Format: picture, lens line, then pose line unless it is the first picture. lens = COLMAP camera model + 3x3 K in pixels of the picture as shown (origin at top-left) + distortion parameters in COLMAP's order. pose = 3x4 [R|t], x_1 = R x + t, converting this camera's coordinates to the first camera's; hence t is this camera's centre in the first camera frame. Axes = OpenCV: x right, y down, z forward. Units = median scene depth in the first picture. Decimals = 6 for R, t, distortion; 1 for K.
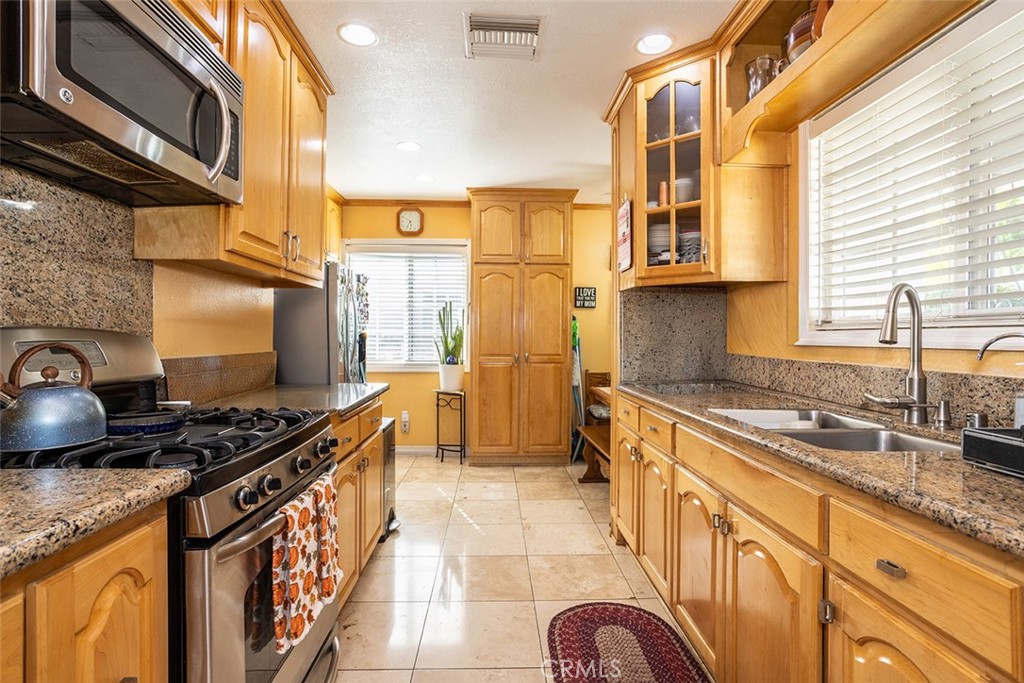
lens RADIAL K [[503.8, 0, 506.7], [0, 503.8, 337.9], [0, 0, 1]] dist [-0.026871, 0.001041]
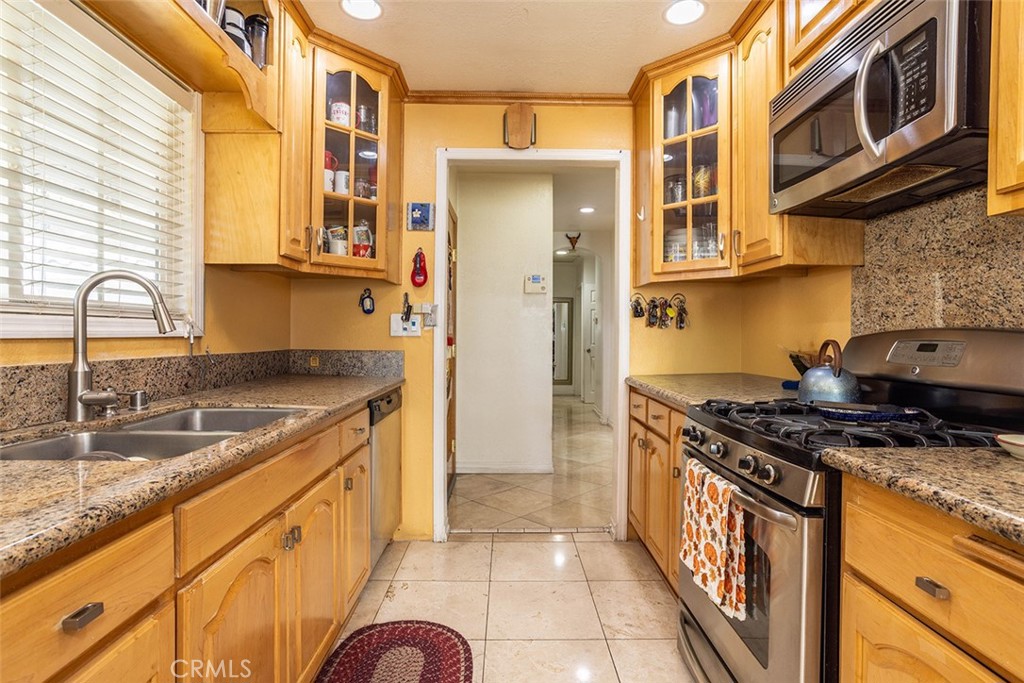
lens RADIAL K [[503.8, 0, 506.7], [0, 503.8, 337.9], [0, 0, 1]] dist [-0.026871, 0.001041]
pose [[-0.999533, -0.013520, 0.027398, 0.030580], [-0.013289, 0.999875, 0.008623, 0.003170], [-0.027511, 0.008254, -0.999587, 2.092532]]
